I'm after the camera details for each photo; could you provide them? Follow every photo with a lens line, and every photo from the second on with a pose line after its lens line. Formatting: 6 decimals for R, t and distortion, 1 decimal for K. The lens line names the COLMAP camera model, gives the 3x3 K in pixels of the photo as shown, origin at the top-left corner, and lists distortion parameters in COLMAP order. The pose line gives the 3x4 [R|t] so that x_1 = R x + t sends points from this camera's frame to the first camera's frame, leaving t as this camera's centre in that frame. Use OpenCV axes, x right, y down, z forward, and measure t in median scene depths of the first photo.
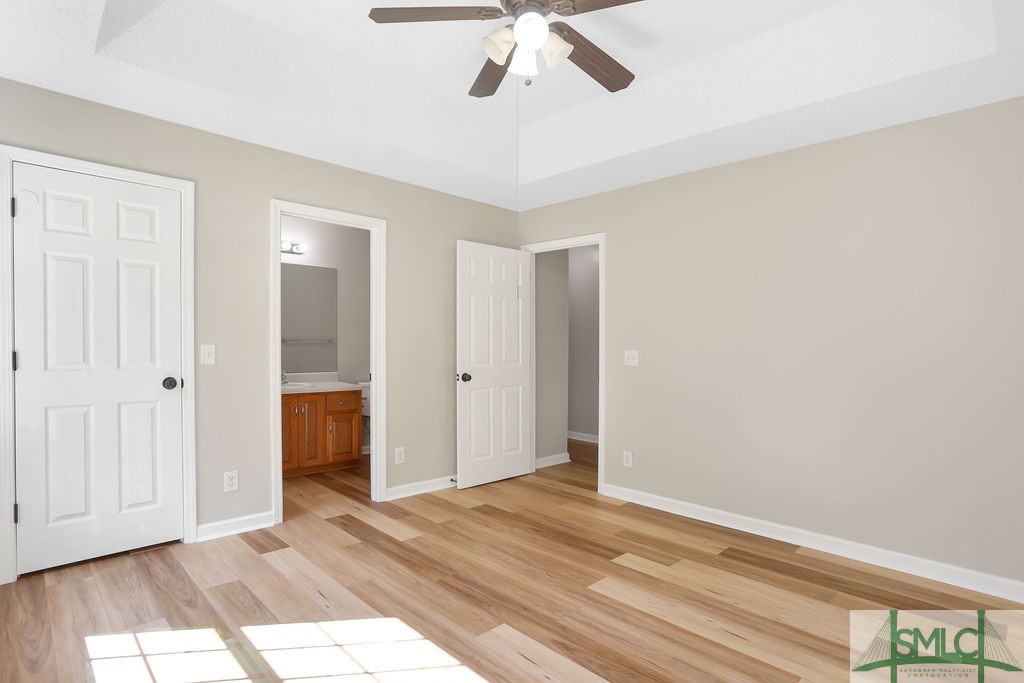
lens RADIAL K [[522.4, 0, 510.2], [0, 522.4, 336.6], [0, 0, 1]] dist [-0.027538, 0.001197]
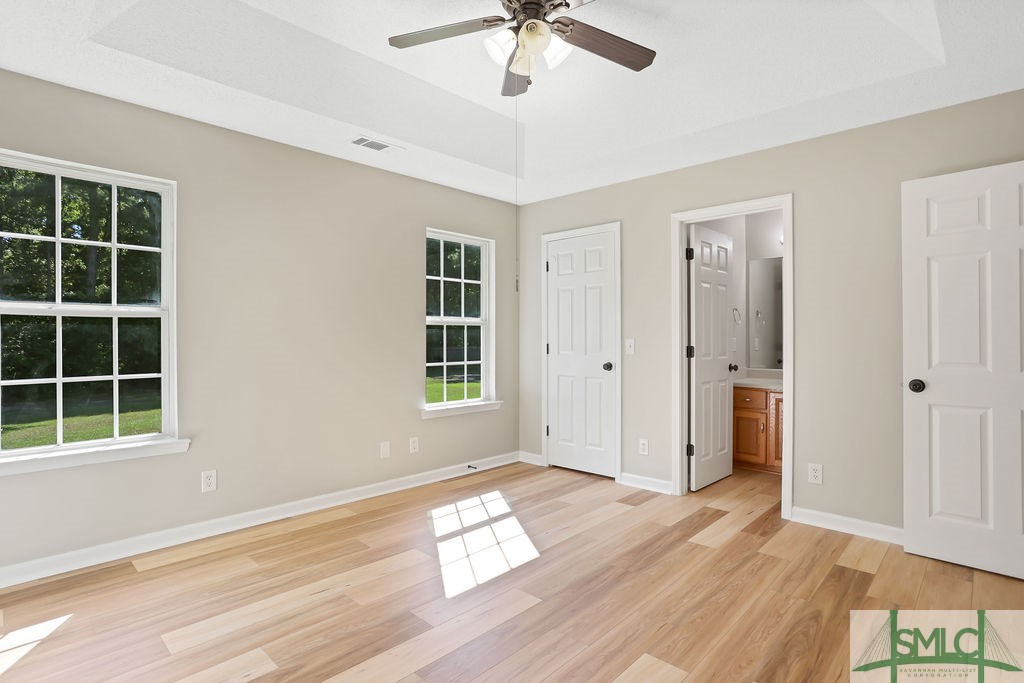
lens RADIAL K [[513.6, 0, 508.2], [0, 513.6, 338.6], [0, 0, 1]] dist [-0.053890, 0.028408]
pose [[0.034300, -0.014305, -0.999309, 0.750608], [0.015299, 0.999788, -0.013787, 0.027893], [0.999294, -0.014816, 0.034512, 0.665322]]
